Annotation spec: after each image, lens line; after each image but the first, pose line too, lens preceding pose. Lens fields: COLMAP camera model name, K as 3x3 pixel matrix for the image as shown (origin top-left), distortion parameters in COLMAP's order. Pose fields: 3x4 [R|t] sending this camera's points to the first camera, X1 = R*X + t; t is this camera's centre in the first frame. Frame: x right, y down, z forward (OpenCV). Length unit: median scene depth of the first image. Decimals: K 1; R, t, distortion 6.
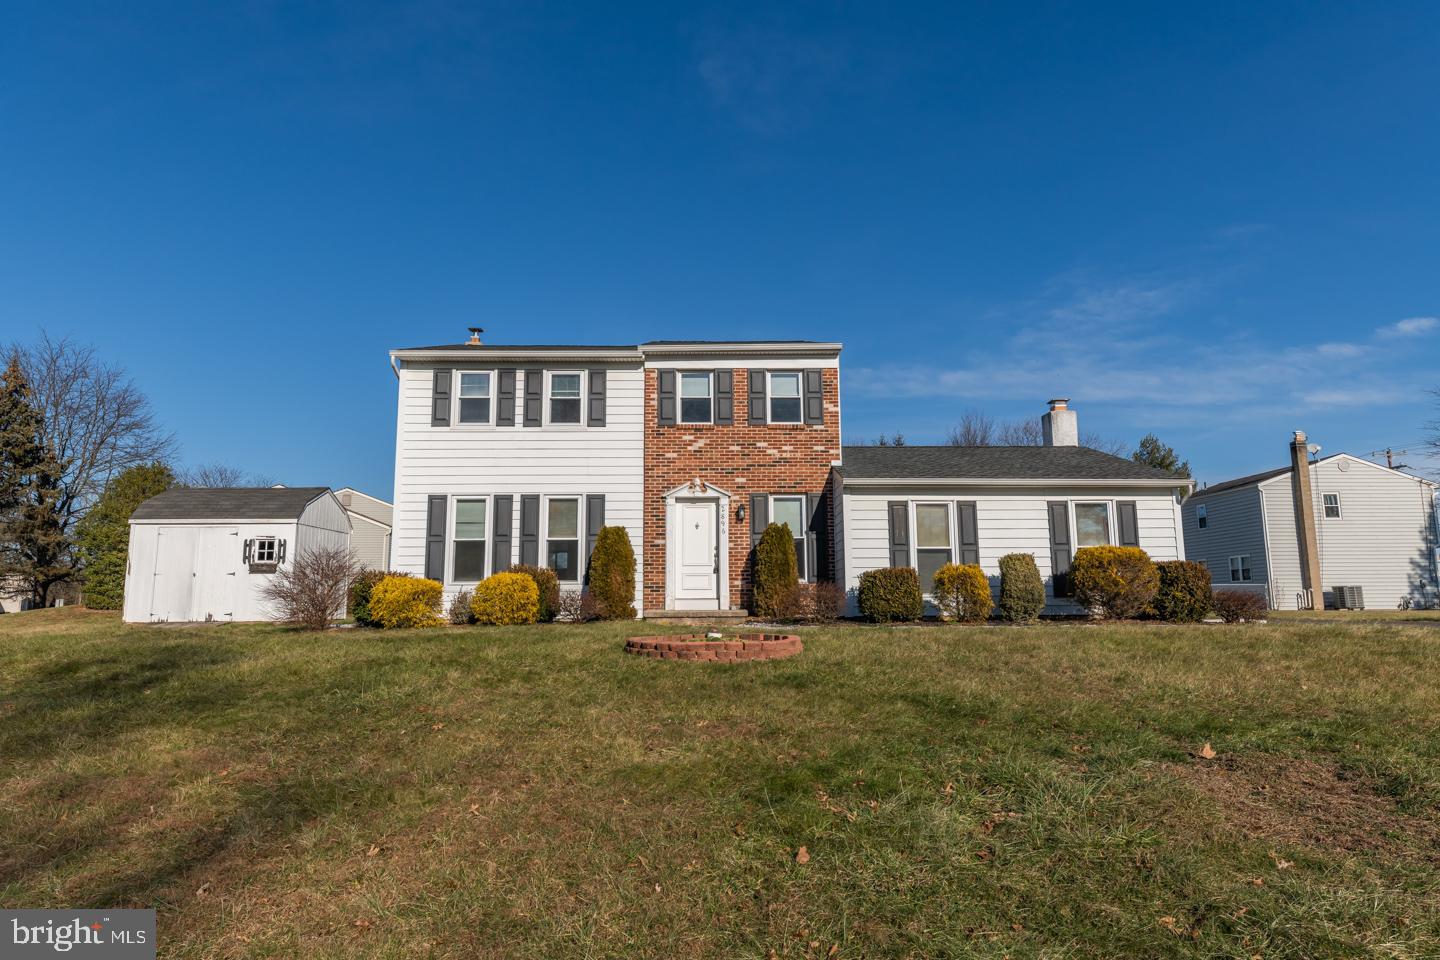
lens RADIAL K [[877.5, 0, 715.1], [0, 877.5, 489.6], [0, 0, 1]] dist [-0.000184, -0.000926]
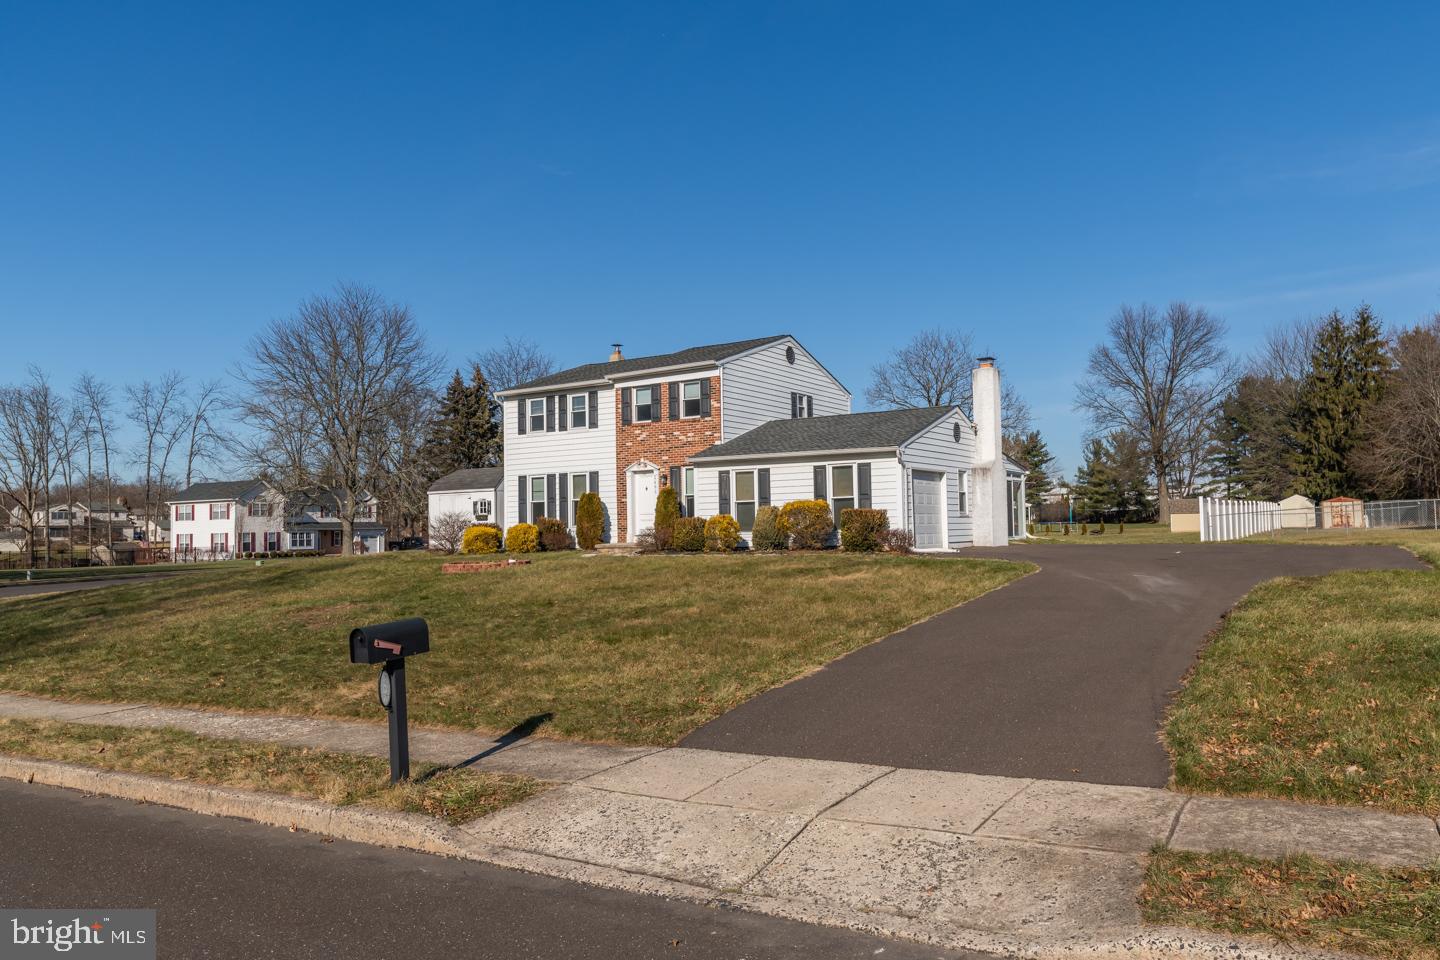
lens RADIAL K [[1001.7, 0, 748.8], [0, 1001.7, 476.9], [0, 0, 1]] dist [-0.010370, -0.010680]
pose [[0.834163, -0.038962, -0.550141, 1.097604], [0.090057, 0.993736, 0.066173, -0.079345], [0.544116, -0.104743, 0.832446, -0.365417]]
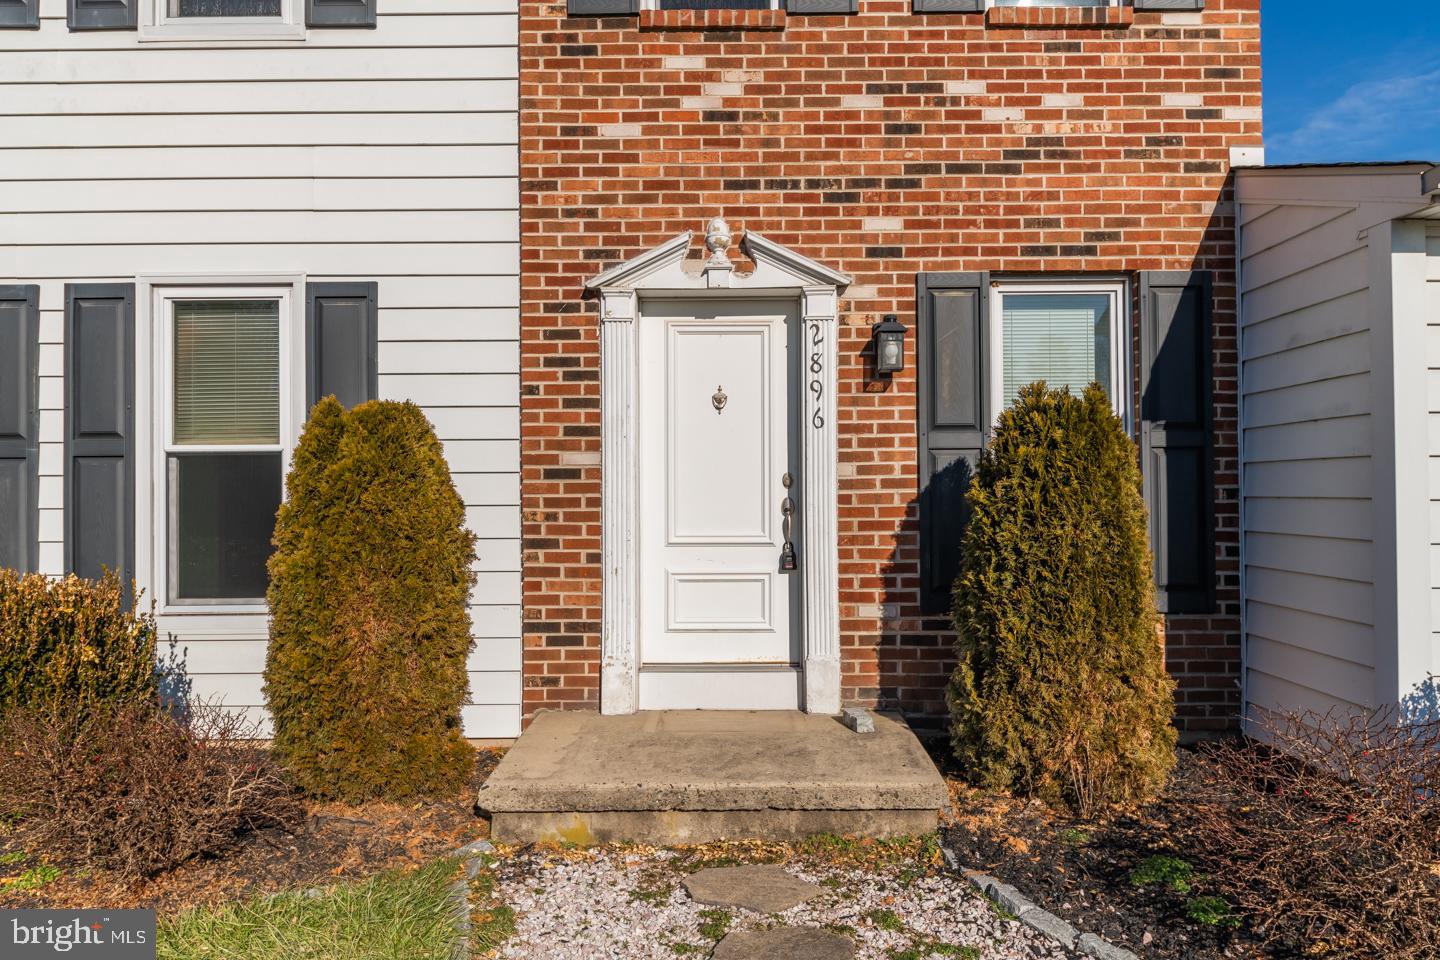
lens RADIAL K [[942.8, 0, 737.1], [0, 942.8, 446.6], [0, 0, 1]] dist [0.003553, -0.010690]
pose [[0.999585, -0.000387, -0.028816, -0.006643], [0.004028, 0.991968, 0.126425, 0.019160], [0.028536, -0.126489, 0.991557, 0.706705]]
